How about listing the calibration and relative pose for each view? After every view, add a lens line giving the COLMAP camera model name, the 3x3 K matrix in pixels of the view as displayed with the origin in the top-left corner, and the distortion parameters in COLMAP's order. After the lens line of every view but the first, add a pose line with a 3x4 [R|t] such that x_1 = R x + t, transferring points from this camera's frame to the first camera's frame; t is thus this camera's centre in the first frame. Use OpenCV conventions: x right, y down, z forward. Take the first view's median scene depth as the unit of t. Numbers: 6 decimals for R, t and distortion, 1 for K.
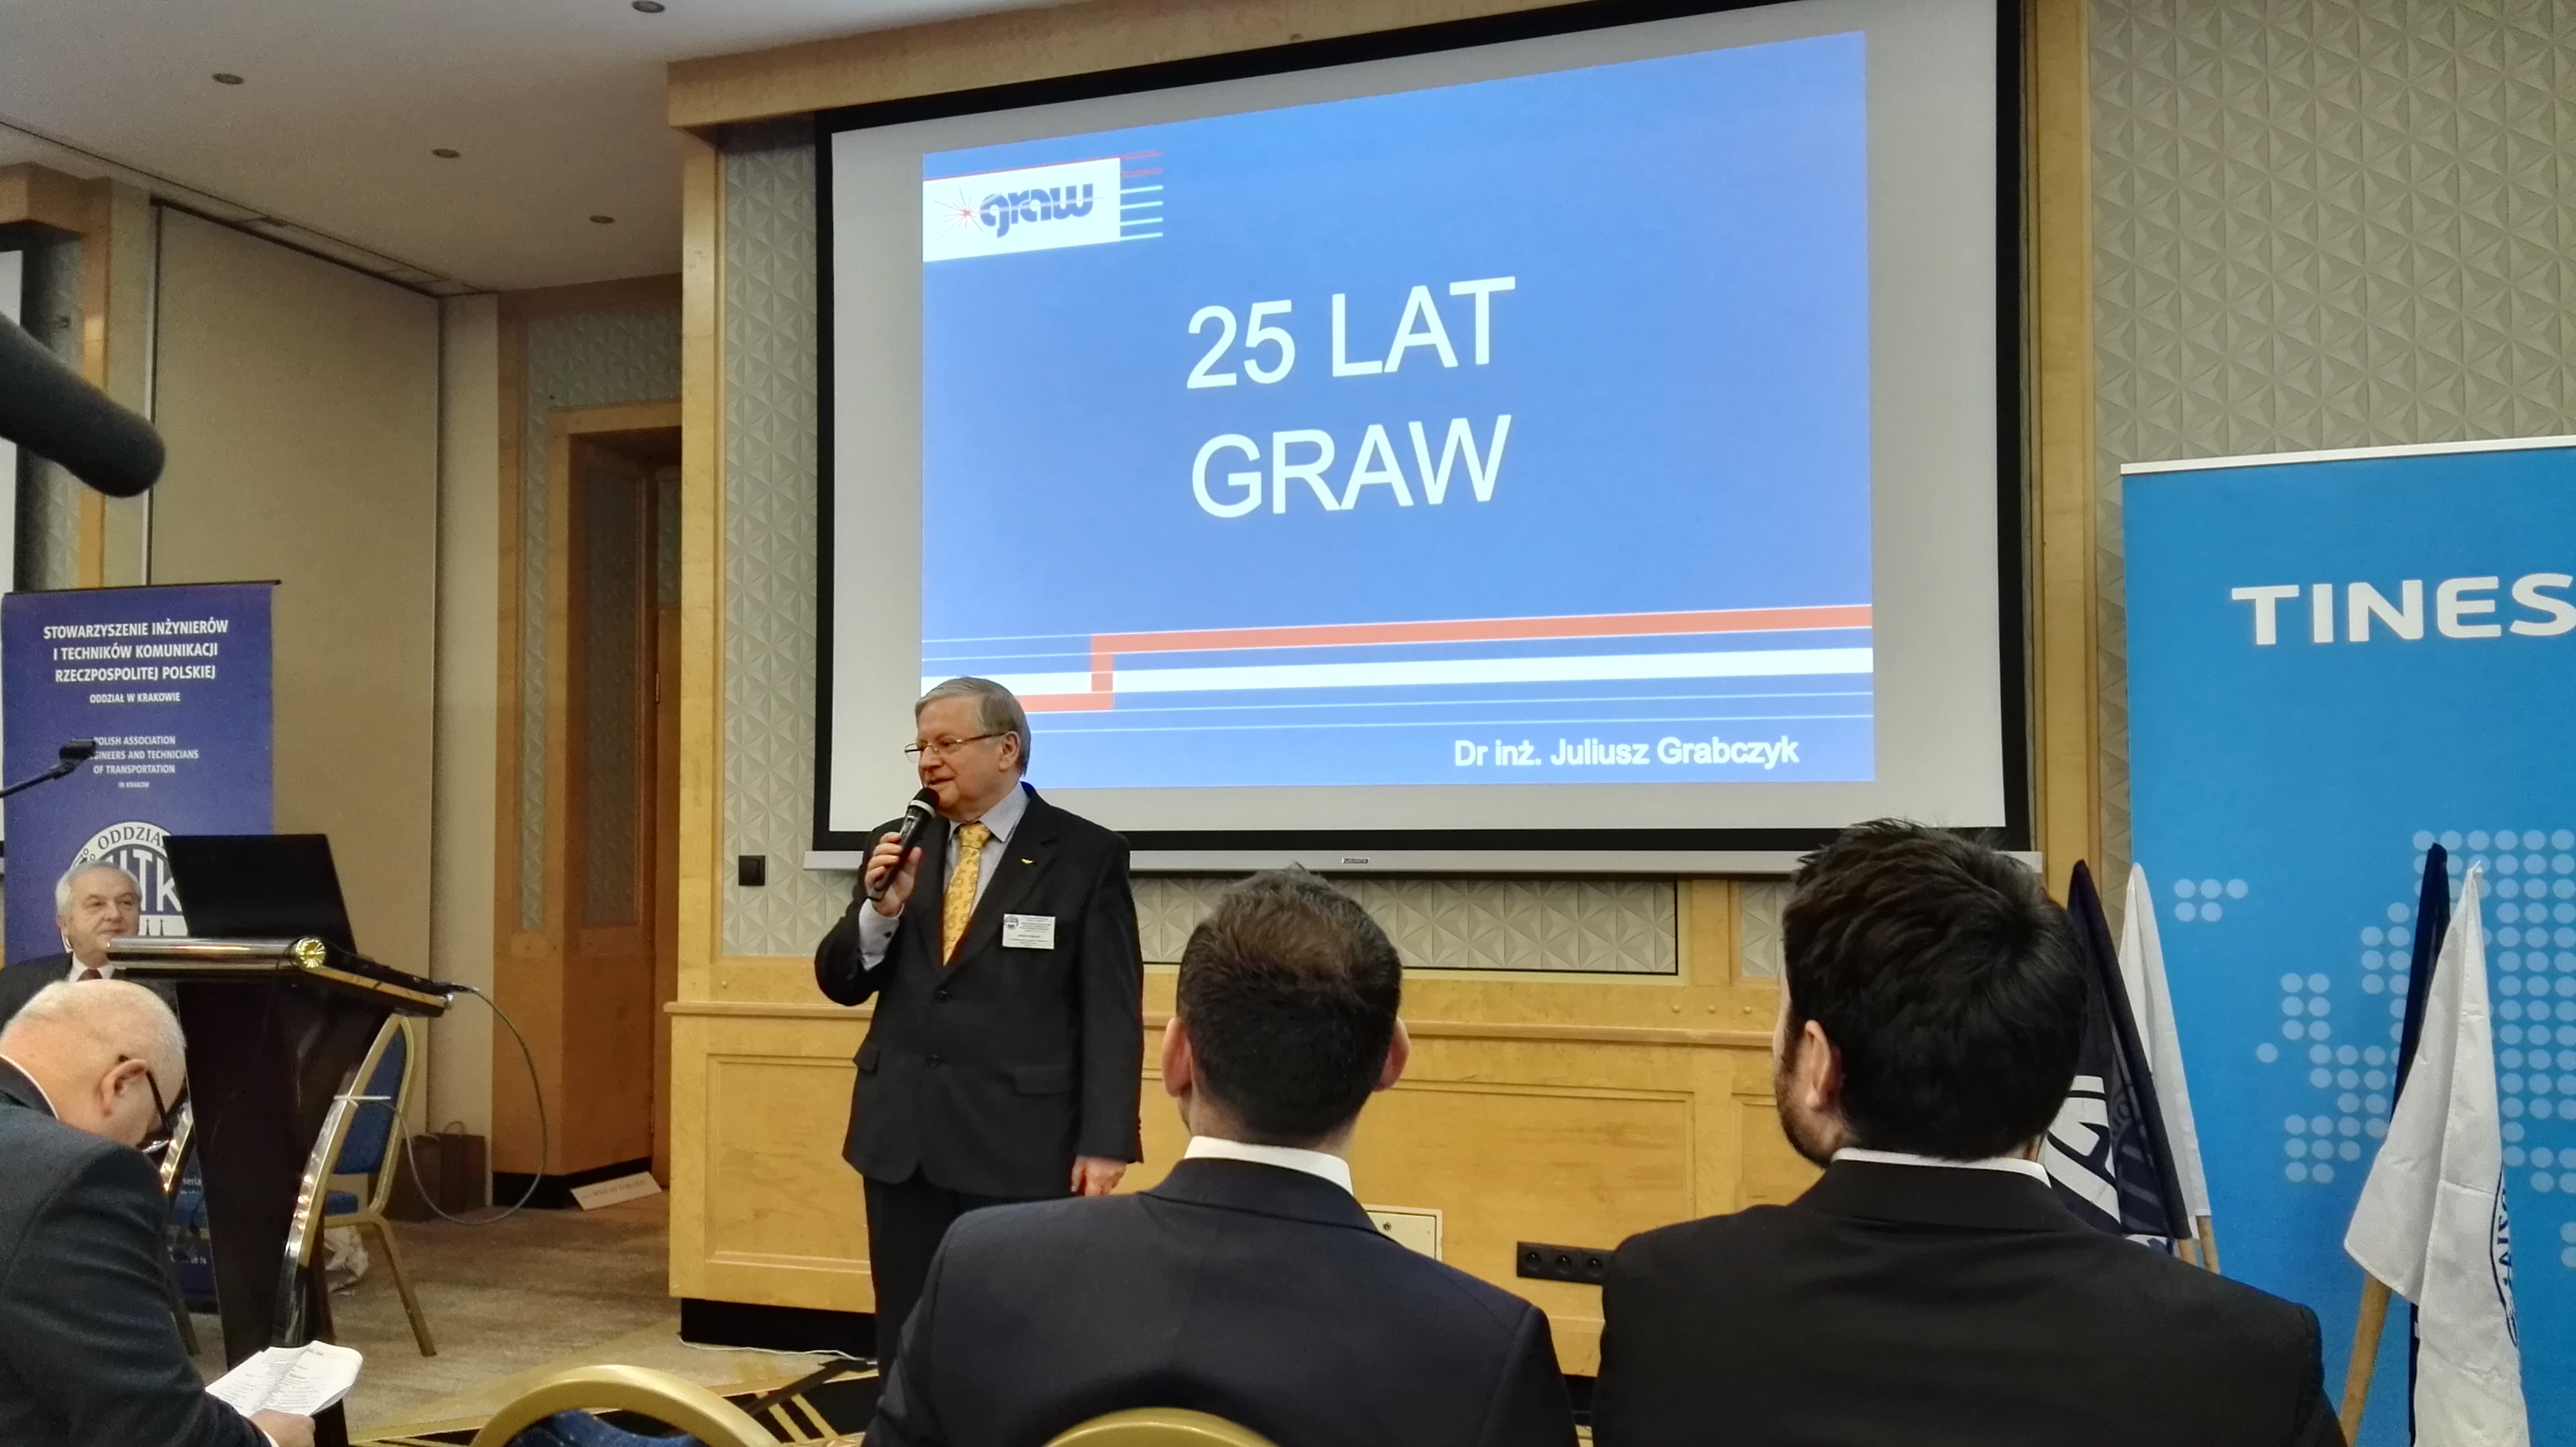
lens RADIAL K [[2109.5, 0, 1308.1], [0, 2109.5, 767.6], [0, 0, 1]] dist [0.032201, -0.031665]
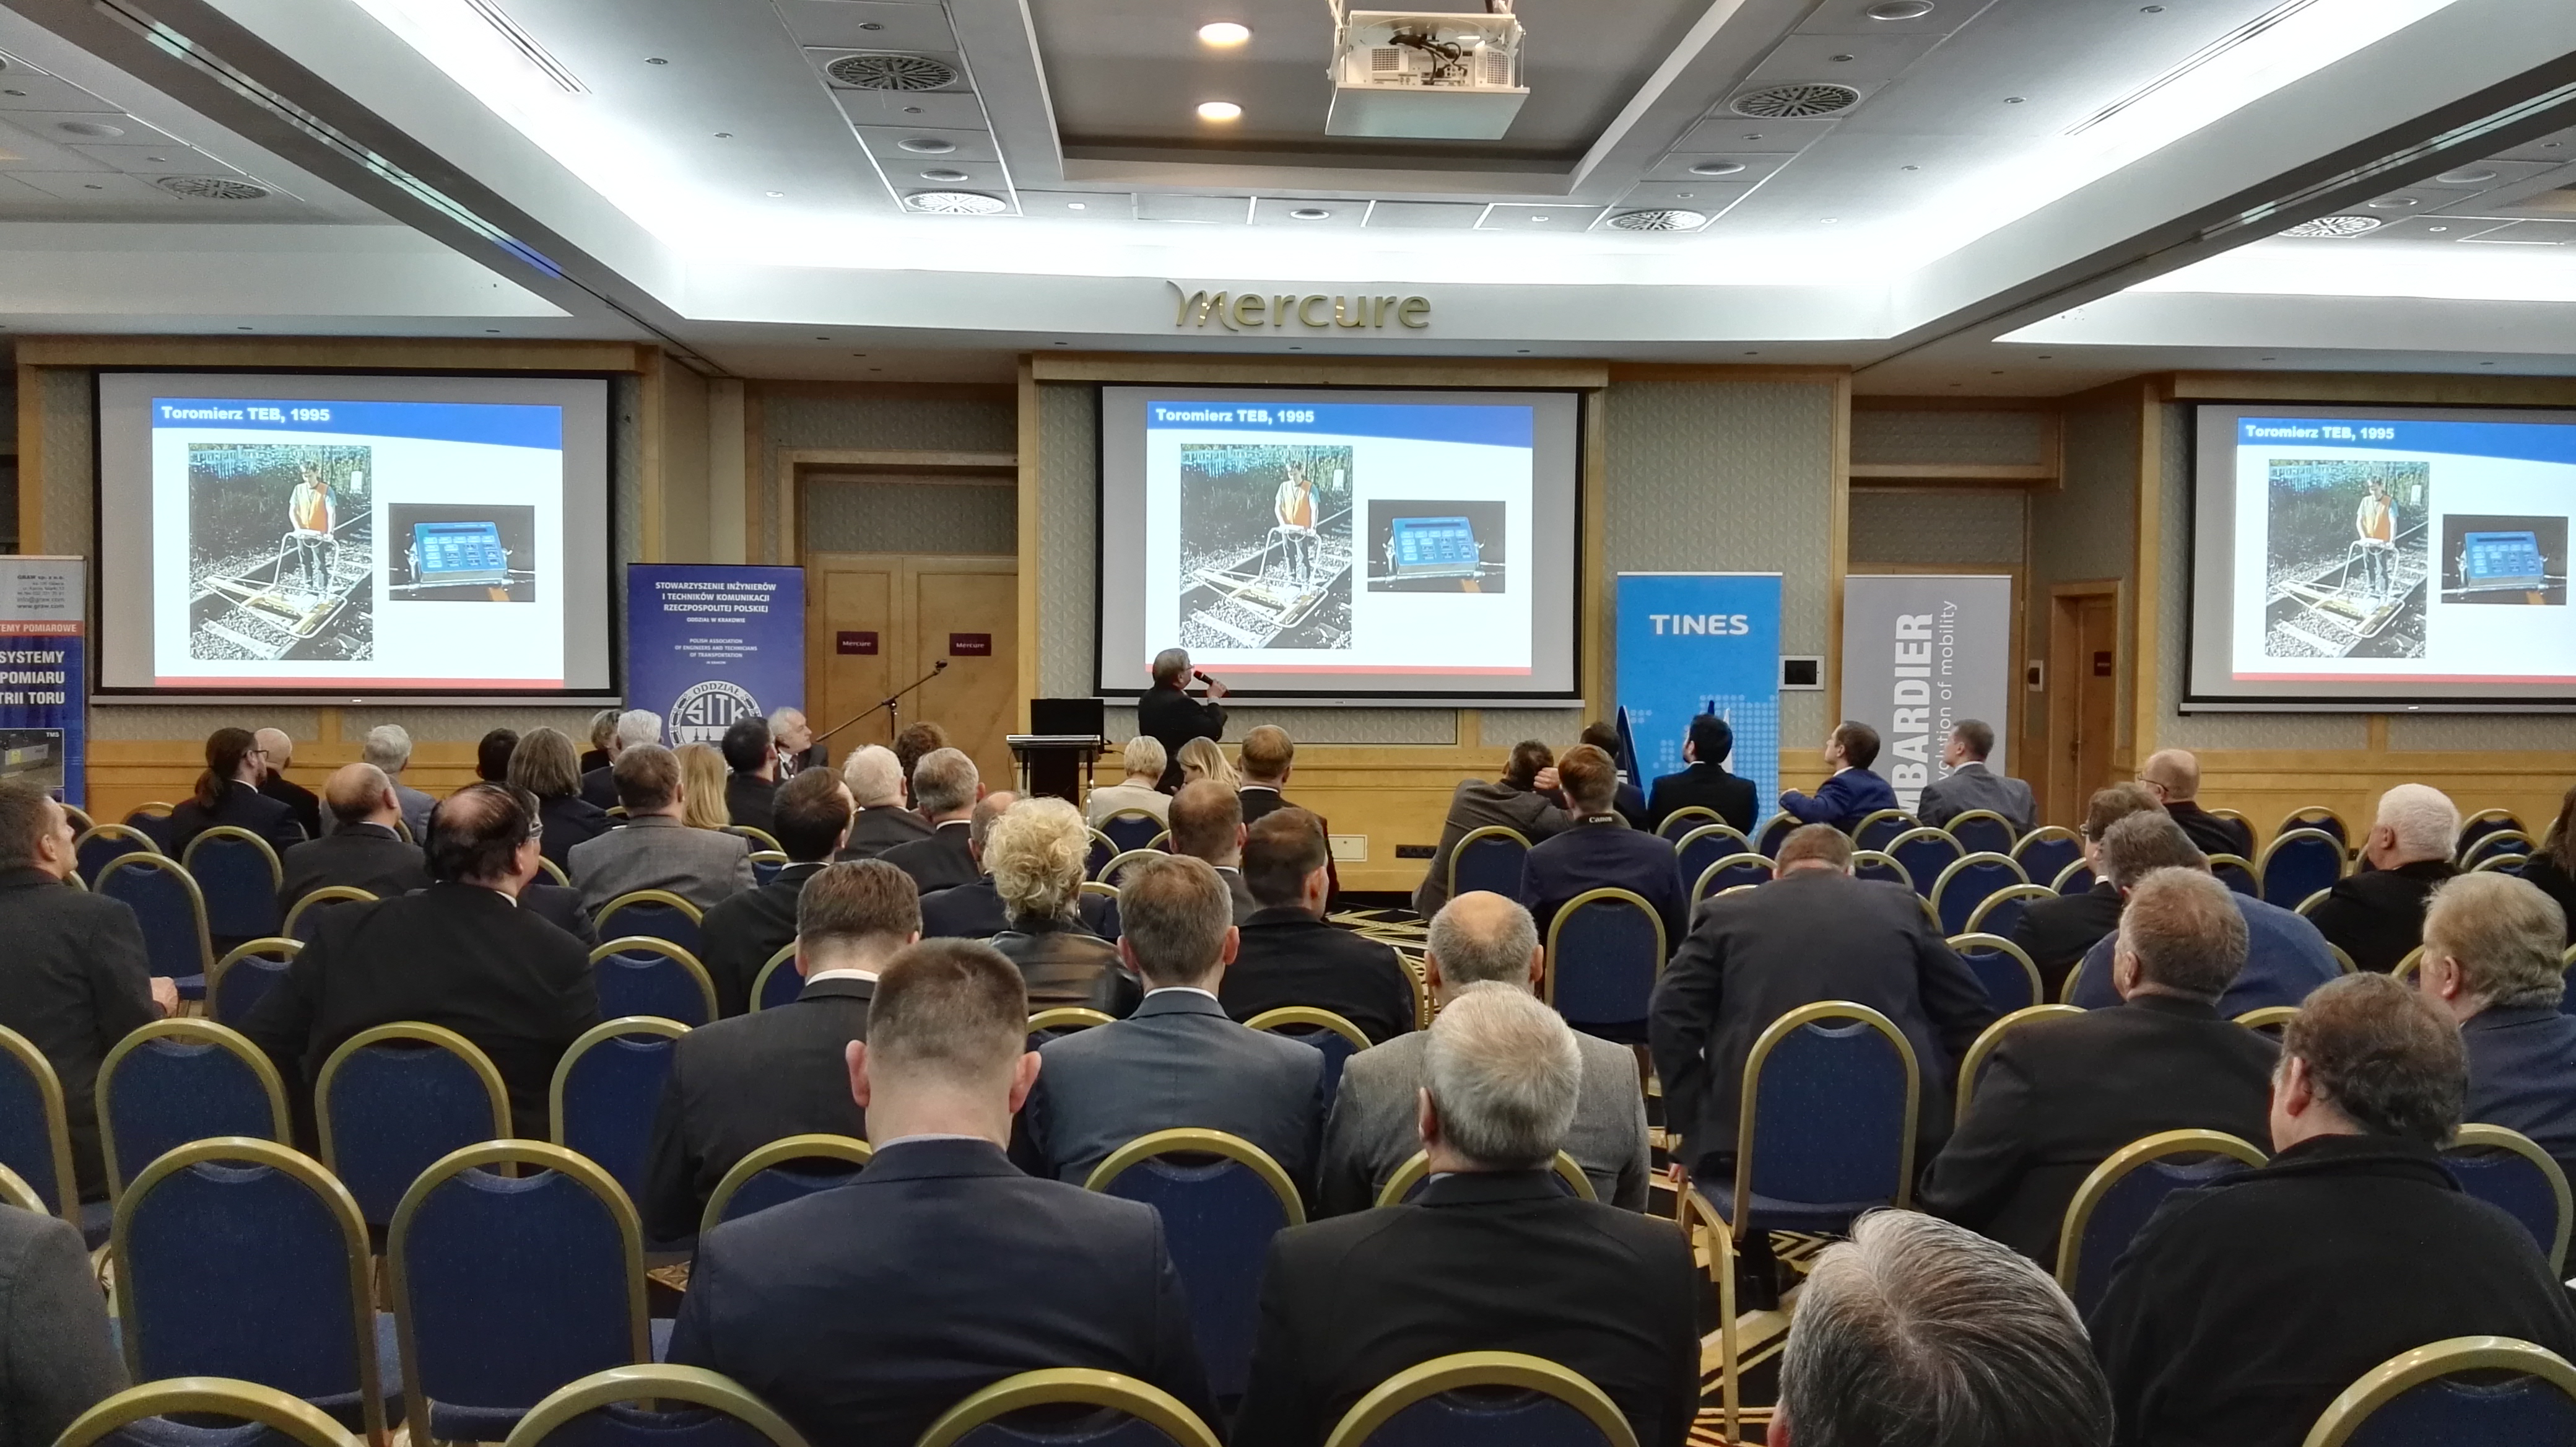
lens RADIAL K [[2109.5, 0, 1344.4], [0, 2109.5, 722.2], [0, 0, 1]] dist [0.032201, -0.031665]
pose [[0.920722, -0.001468, 0.390216, -0.991628], [-0.021416, 0.998296, 0.054286, -0.072950], [-0.389630, -0.058339, 0.919122, -1.402079]]
